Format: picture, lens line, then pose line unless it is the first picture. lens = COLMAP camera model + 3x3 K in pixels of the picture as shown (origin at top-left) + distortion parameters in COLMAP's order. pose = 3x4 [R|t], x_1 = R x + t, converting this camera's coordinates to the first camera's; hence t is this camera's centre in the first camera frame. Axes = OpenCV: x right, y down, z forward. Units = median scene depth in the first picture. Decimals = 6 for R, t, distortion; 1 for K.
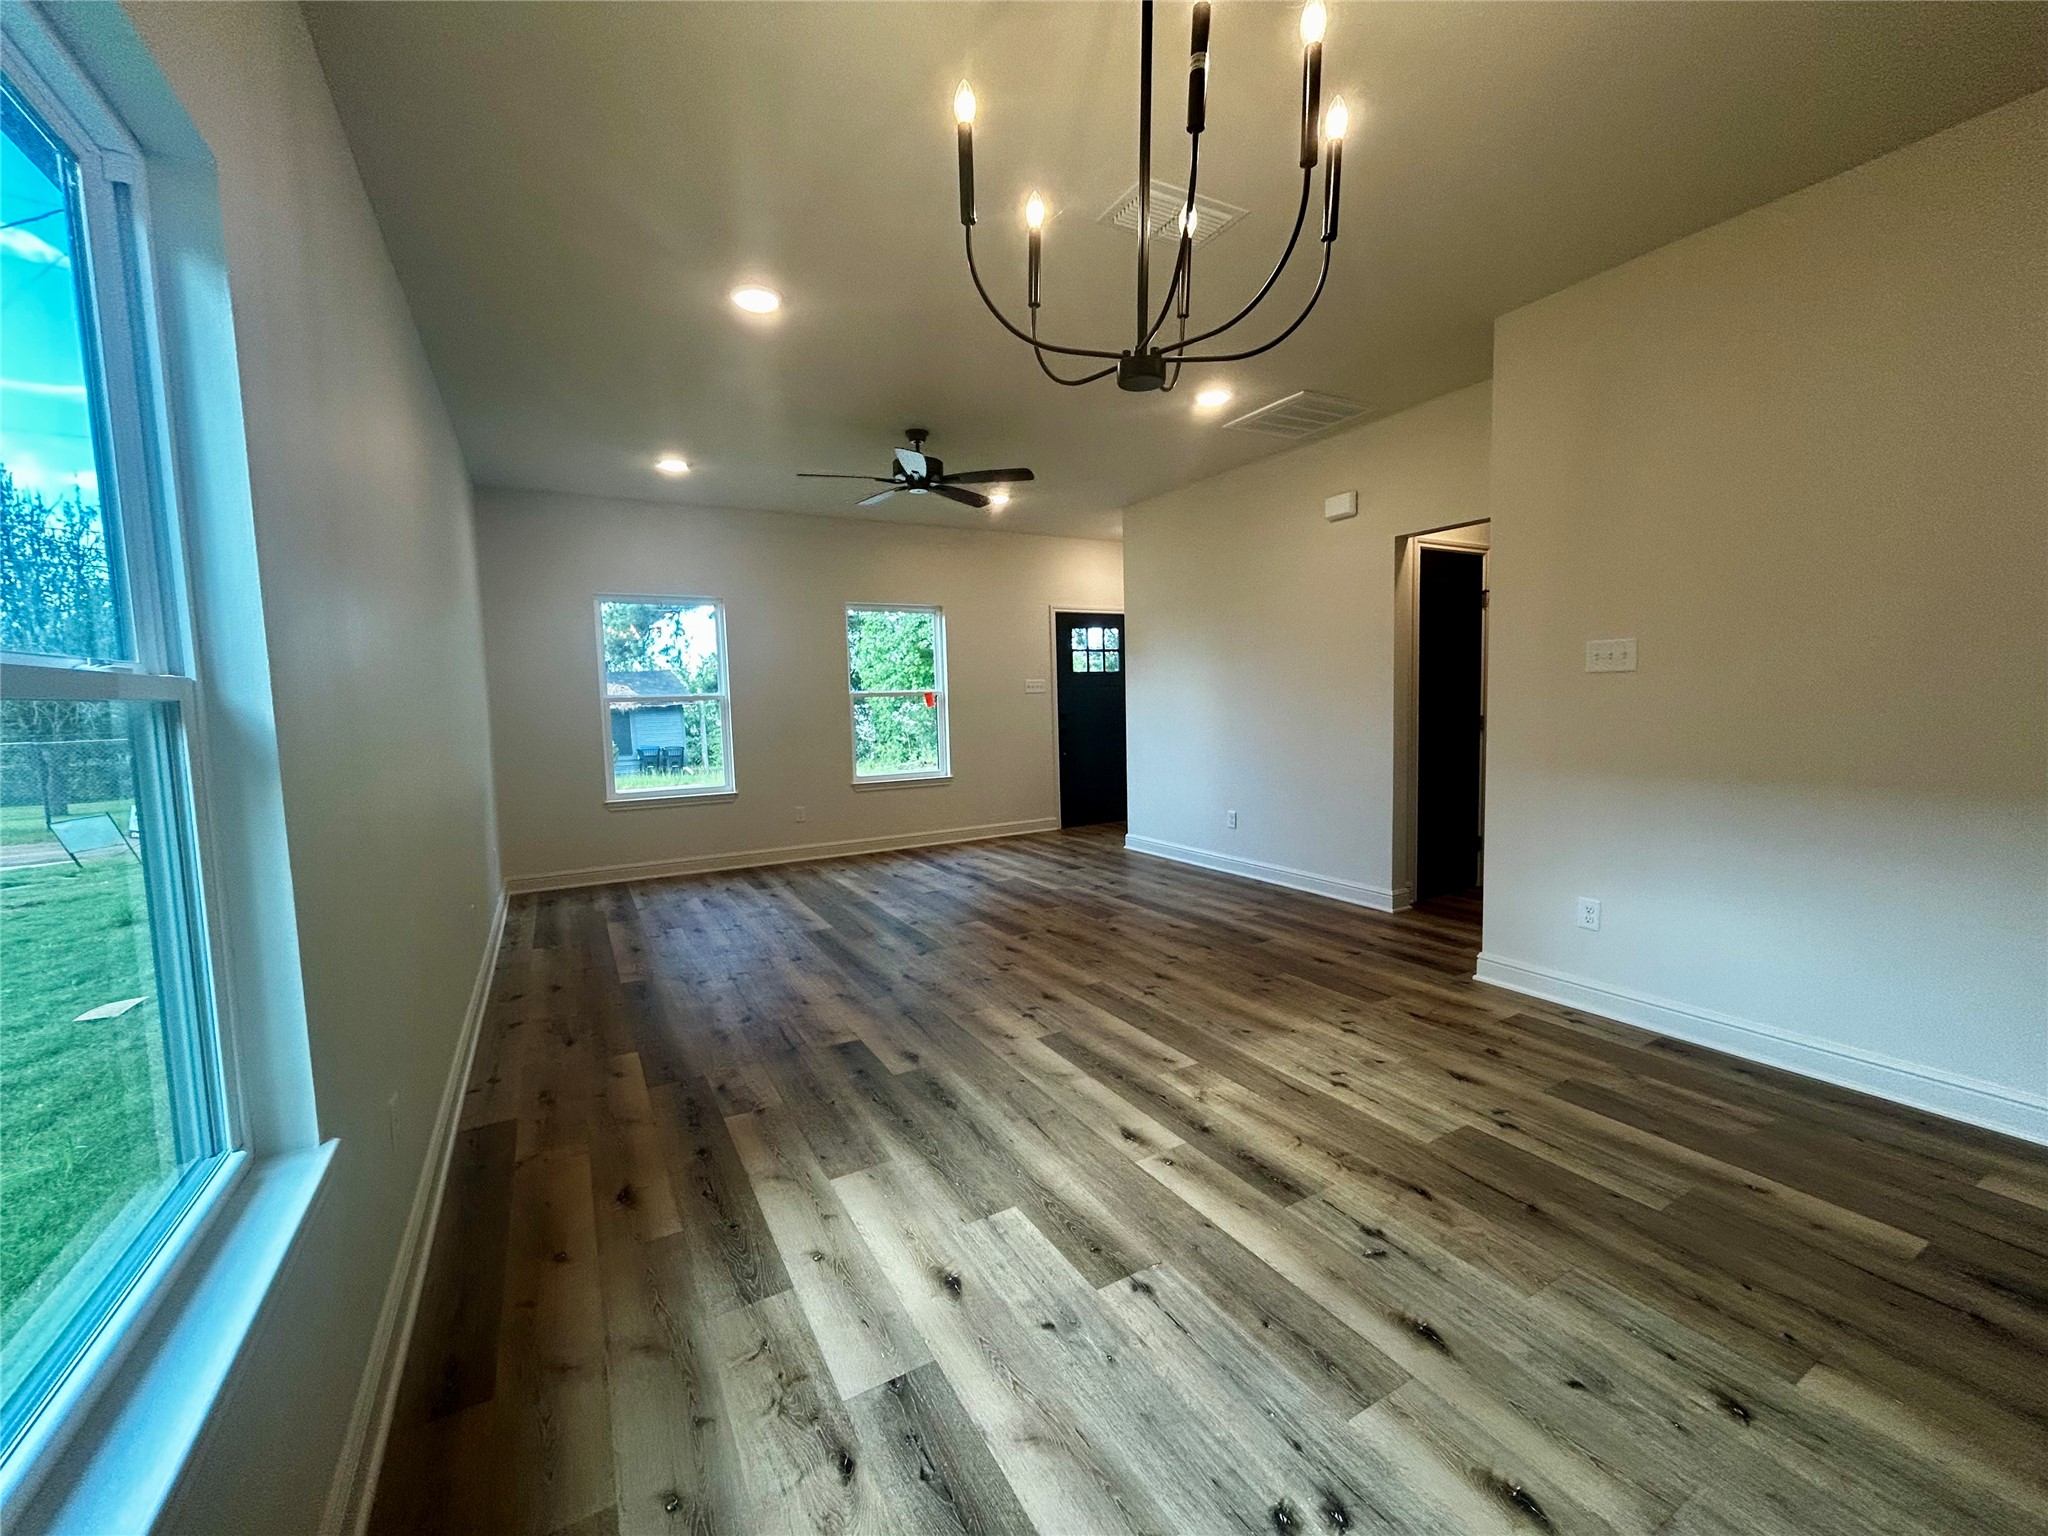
lens RADIAL K [[827.2, 0, 1025.8], [0, 827.2, 768.9], [0, 0, 1]] dist [-0.001627, 0.000513]
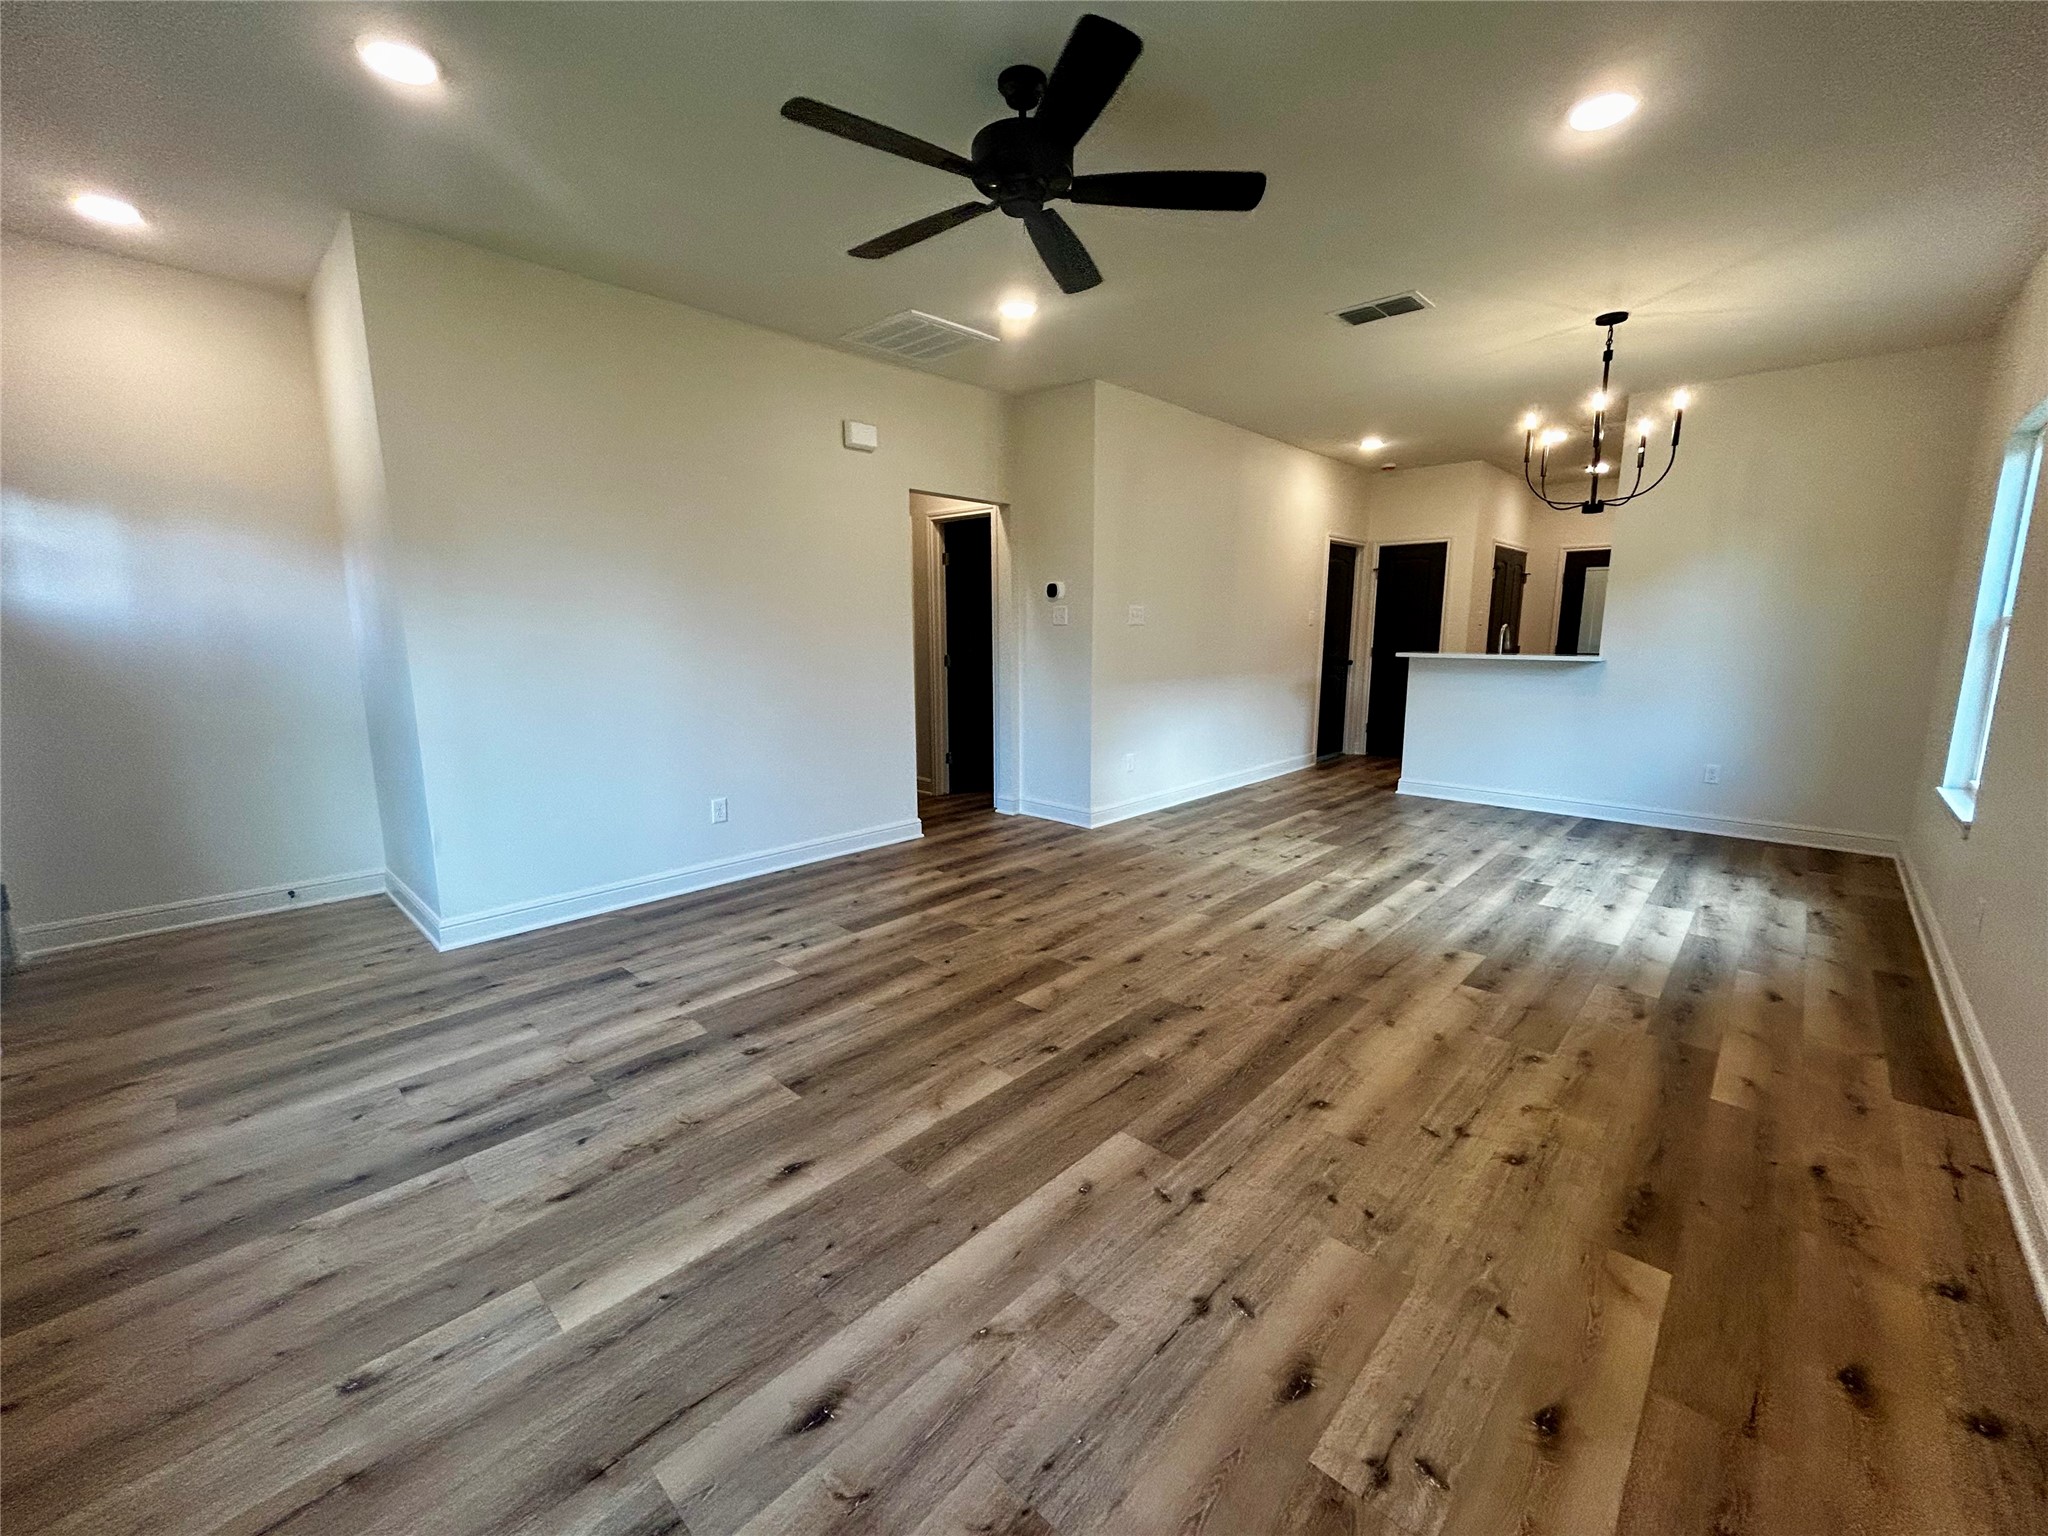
lens RADIAL K [[827.2, 0, 1025.8], [0, 827.2, 768.9], [0, 0, 1]] dist [-0.001627, 0.000513]
pose [[-0.293840, -0.135233, 0.946240, -0.981206], [0.094099, 0.981040, 0.169427, -0.139432], [-0.951212, 0.138825, -0.275544, 1.803668]]
